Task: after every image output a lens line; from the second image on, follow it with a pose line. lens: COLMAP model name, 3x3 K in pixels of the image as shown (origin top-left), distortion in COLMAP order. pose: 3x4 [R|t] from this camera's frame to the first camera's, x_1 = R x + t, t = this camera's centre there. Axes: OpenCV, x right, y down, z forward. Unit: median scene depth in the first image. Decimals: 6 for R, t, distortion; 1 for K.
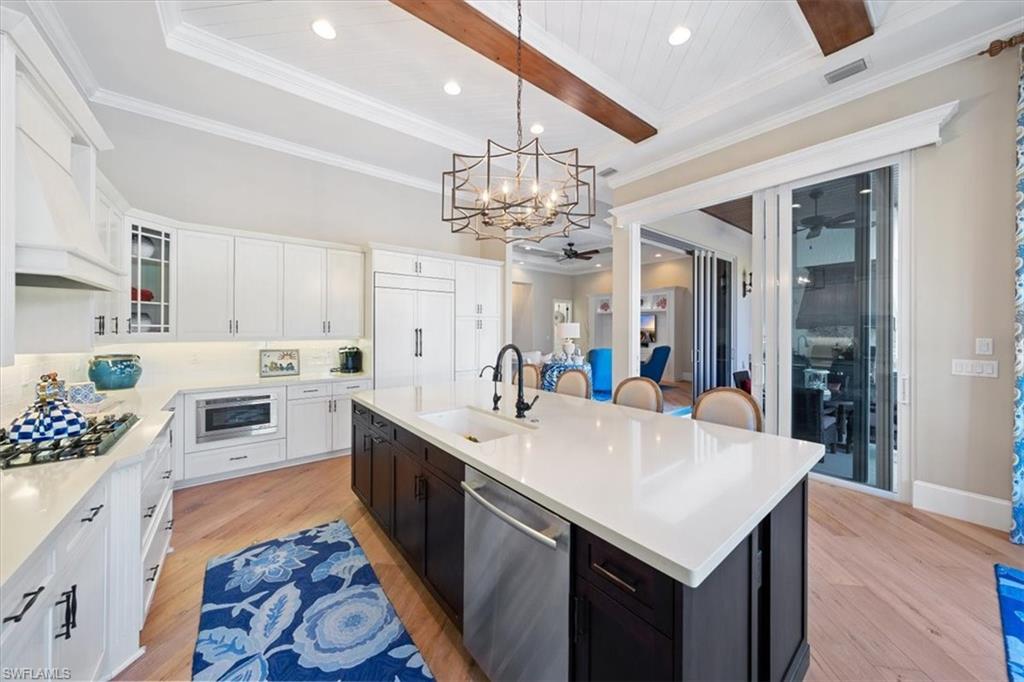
lens RADIAL K [[362.5, 0, 509.1], [0, 362.5, 326.0], [0, 0, 1]] dist [0.000442, 0.000264]
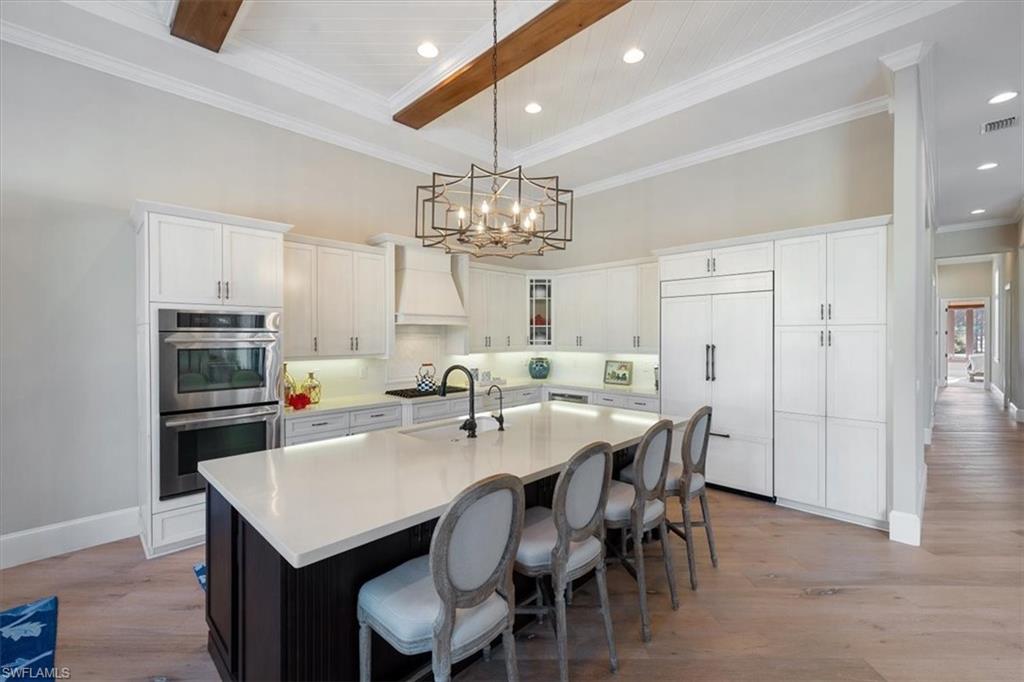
lens RADIAL K [[420.7, 0, 510.2], [0, 420.7, 340.8], [0, 0, 1]] dist [0.001813, -0.000159]
pose [[0.100642, 0.009336, -0.994879, 0.672838], [0.009247, 0.999904, 0.010319, -0.015940], [0.994880, -0.010239, 0.100546, 0.549043]]
